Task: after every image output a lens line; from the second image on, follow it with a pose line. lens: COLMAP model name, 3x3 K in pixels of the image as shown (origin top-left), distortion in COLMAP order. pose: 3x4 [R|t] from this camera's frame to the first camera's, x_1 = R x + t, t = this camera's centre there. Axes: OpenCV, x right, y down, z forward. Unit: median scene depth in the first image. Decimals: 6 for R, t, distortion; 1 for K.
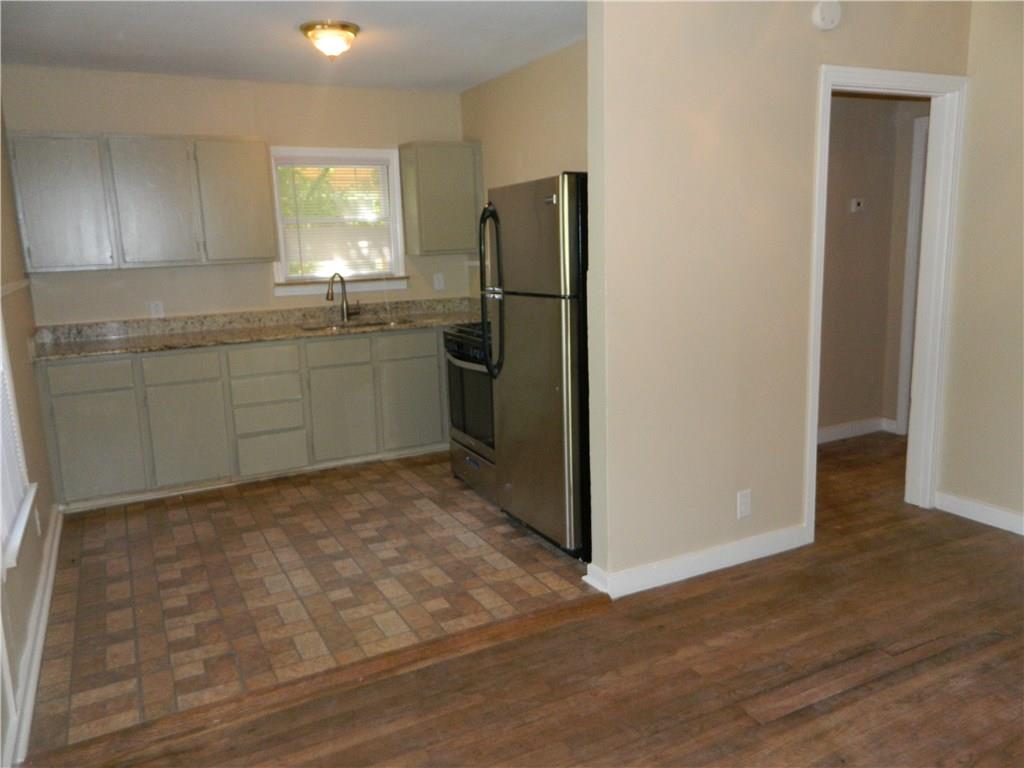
lens RADIAL K [[767.2, 0, 510.1], [0, 767.2, 382.9], [0, 0, 1]] dist [0.025259, -0.010173]
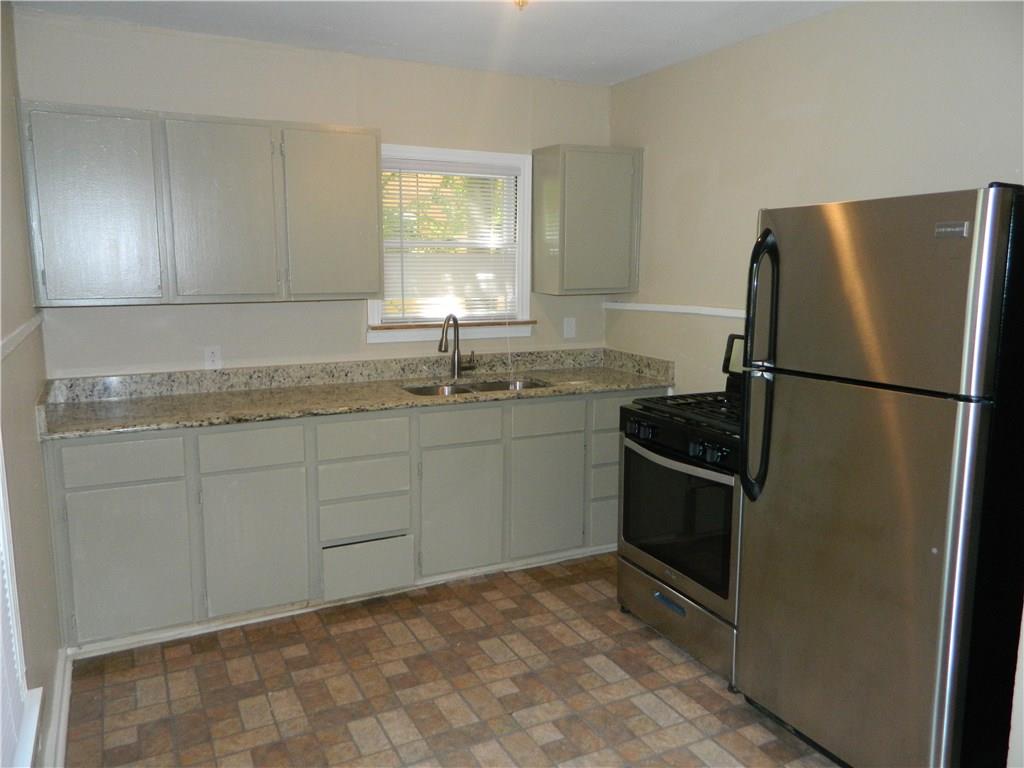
lens RADIAL K [[767.2, 0, 513.1], [0, 767.2, 384.4], [0, 0, 1]] dist [0.025259, -0.010173]
pose [[0.999314, 0.036815, 0.004131, -0.188290], [-0.036683, 0.998923, -0.028396, -0.064141], [-0.005172, 0.028225, 0.999588, 0.288722]]
